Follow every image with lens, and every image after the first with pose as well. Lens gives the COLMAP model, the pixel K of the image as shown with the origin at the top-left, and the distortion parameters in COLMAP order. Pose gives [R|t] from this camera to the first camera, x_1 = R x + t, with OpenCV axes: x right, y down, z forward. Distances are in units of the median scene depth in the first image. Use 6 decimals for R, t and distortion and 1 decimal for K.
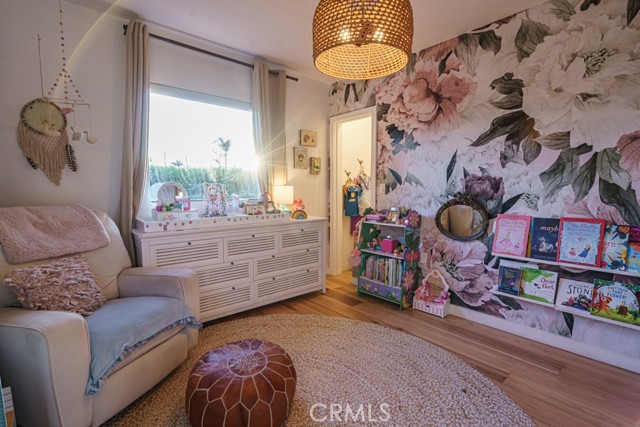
lens RADIAL K [[300.0, 0, 316.6], [0, 300.0, 211.2], [0, 0, 1]] dist [-0.001458, 0.006487]
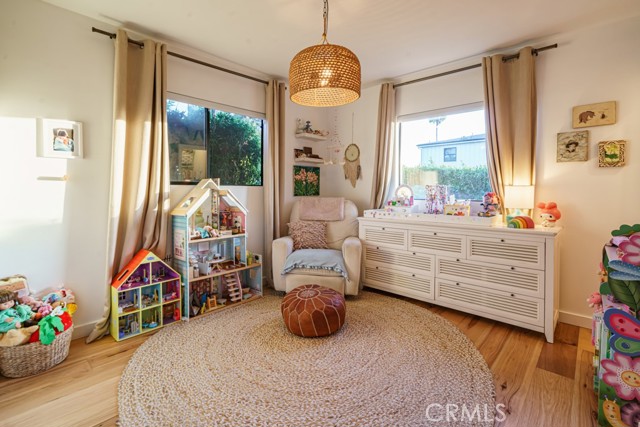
lens RADIAL K [[301.5, 0, 322.4], [0, 301.5, 190.1], [0, 0, 1]] dist [-0.000167, 0.000159]
pose [[0.123275, -0.002190, -0.992370, 0.750844], [-0.078874, 0.996812, -0.011997, -0.025934], [0.989233, 0.079751, 0.122709, 0.438157]]
